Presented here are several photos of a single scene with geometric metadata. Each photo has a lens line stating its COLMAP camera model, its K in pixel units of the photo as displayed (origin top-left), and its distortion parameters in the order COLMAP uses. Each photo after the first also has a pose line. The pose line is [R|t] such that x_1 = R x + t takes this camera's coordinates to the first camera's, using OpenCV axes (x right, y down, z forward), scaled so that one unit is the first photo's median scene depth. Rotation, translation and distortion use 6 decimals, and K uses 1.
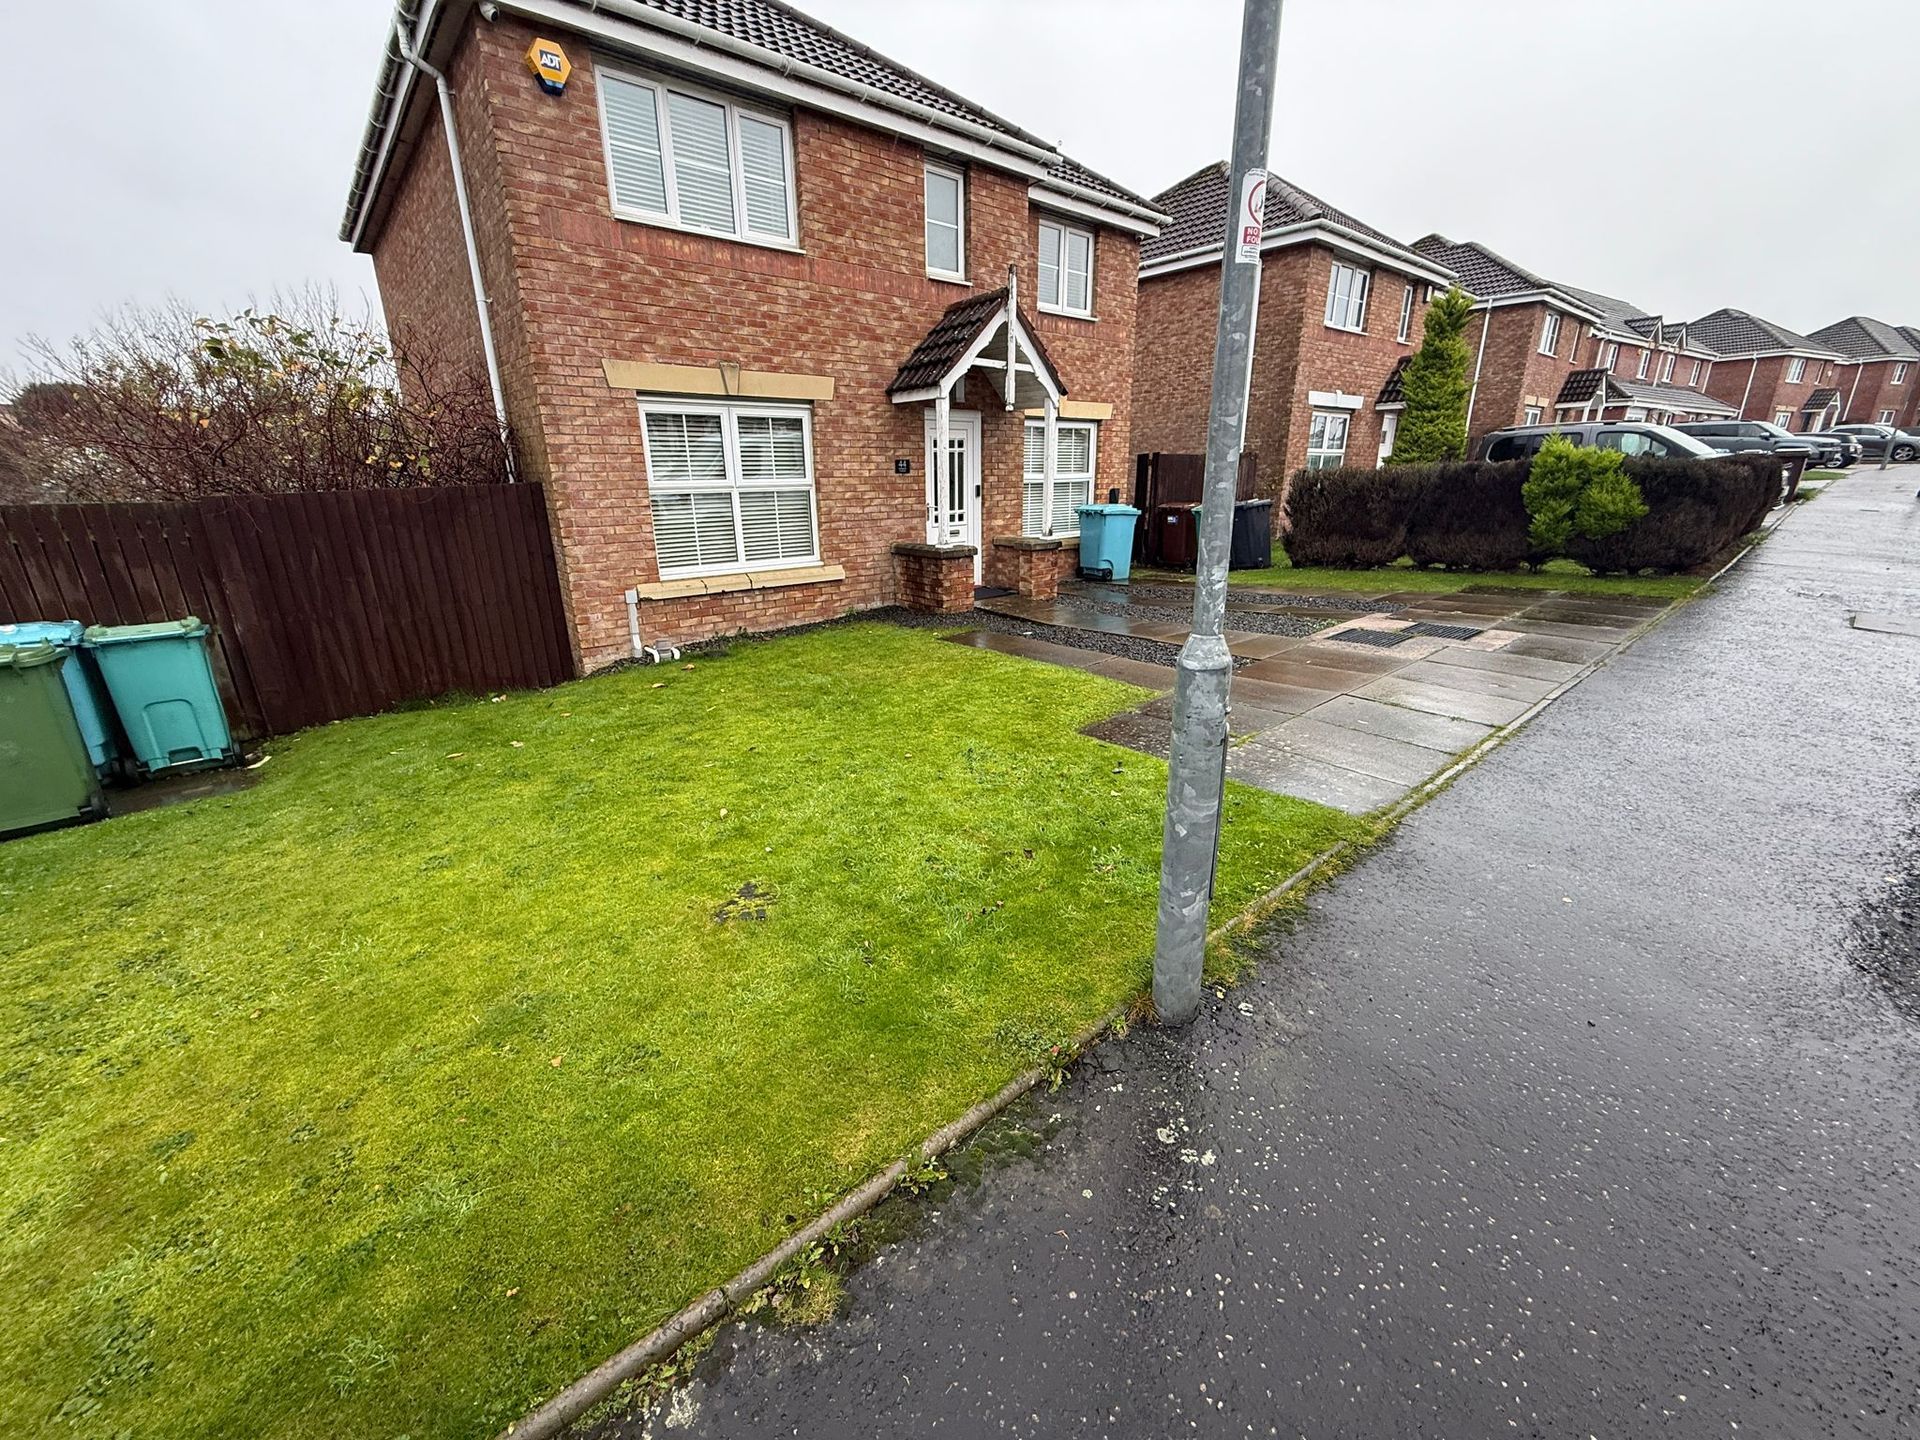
lens RADIAL K [[769.3, 0, 976.8], [0, 769.3, 712.8], [0, 0, 1]] dist [0.001440, 0.000305]
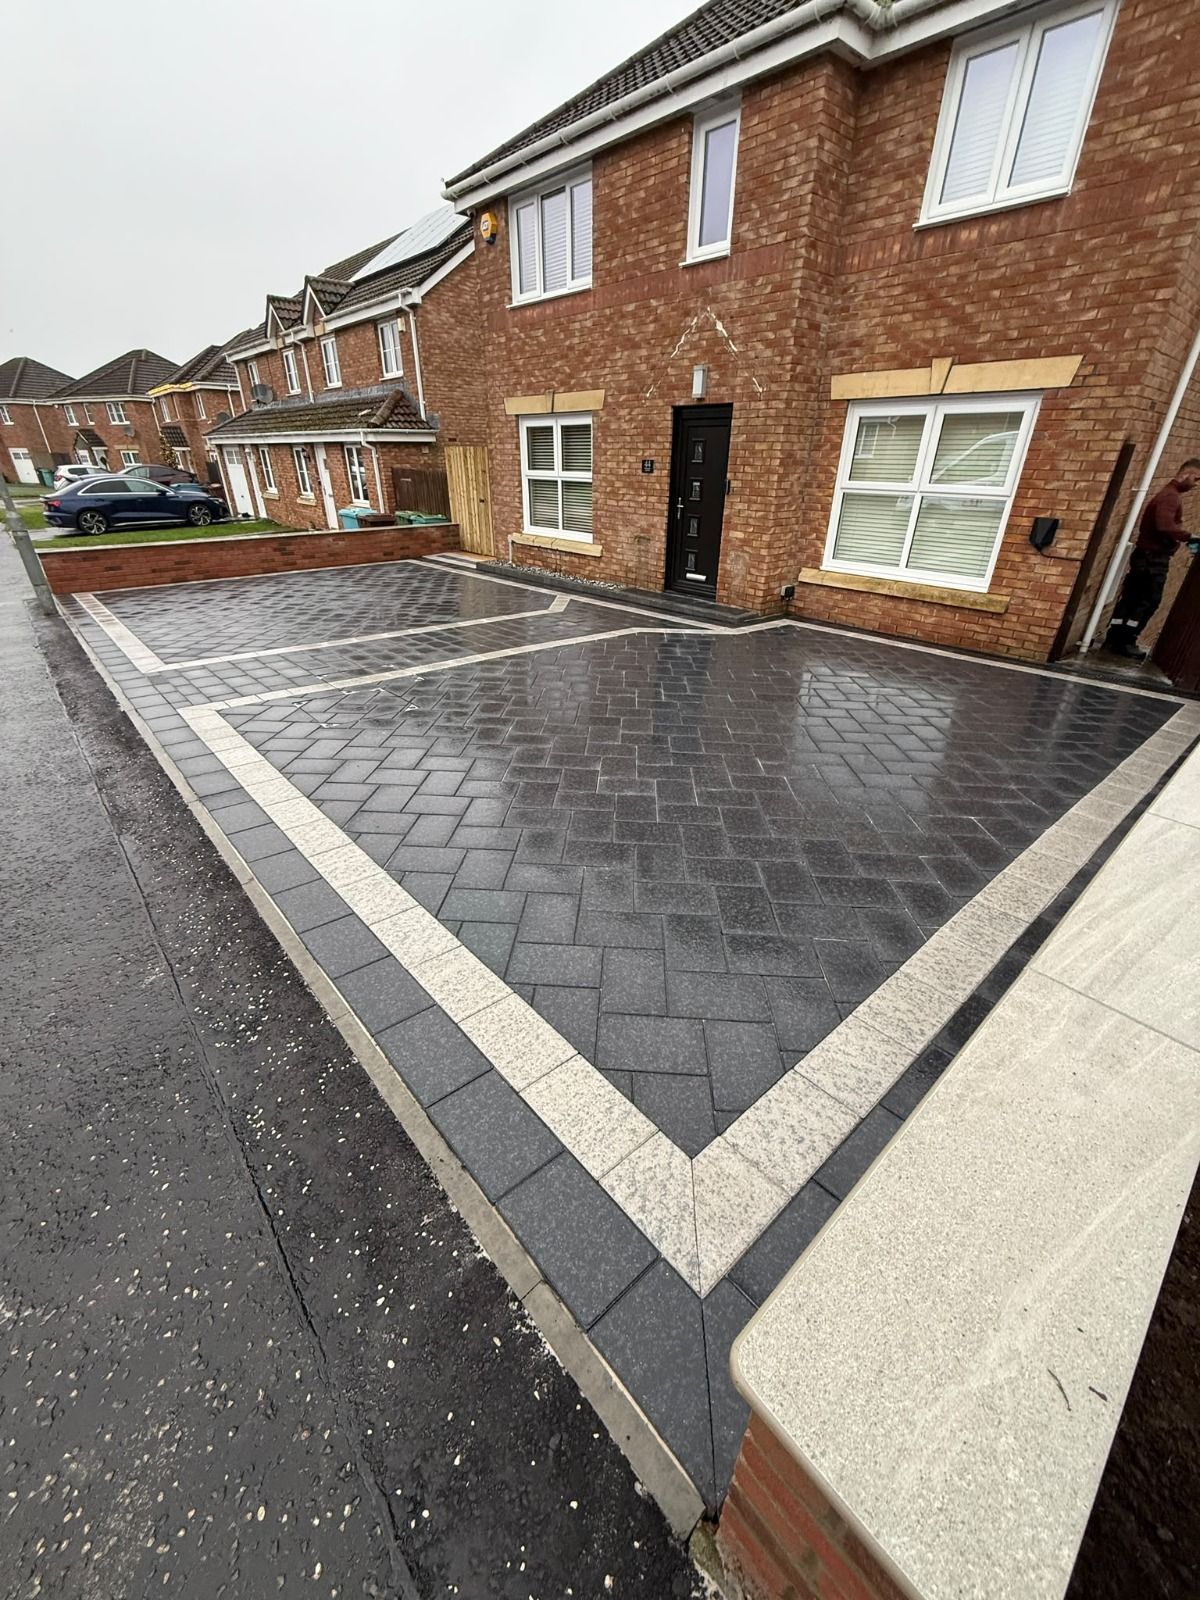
lens RADIAL K [[641.1, 0, 612.2], [0, 641.1, 801.0], [0, 0, 1]] dist [0.001440, 0.000305]
pose [[0.016308, 0.471863, -0.881521, 1.019790], [-0.322992, 0.836857, 0.441979, -0.325478], [0.946261, 0.277516, 0.166055, 0.982529]]
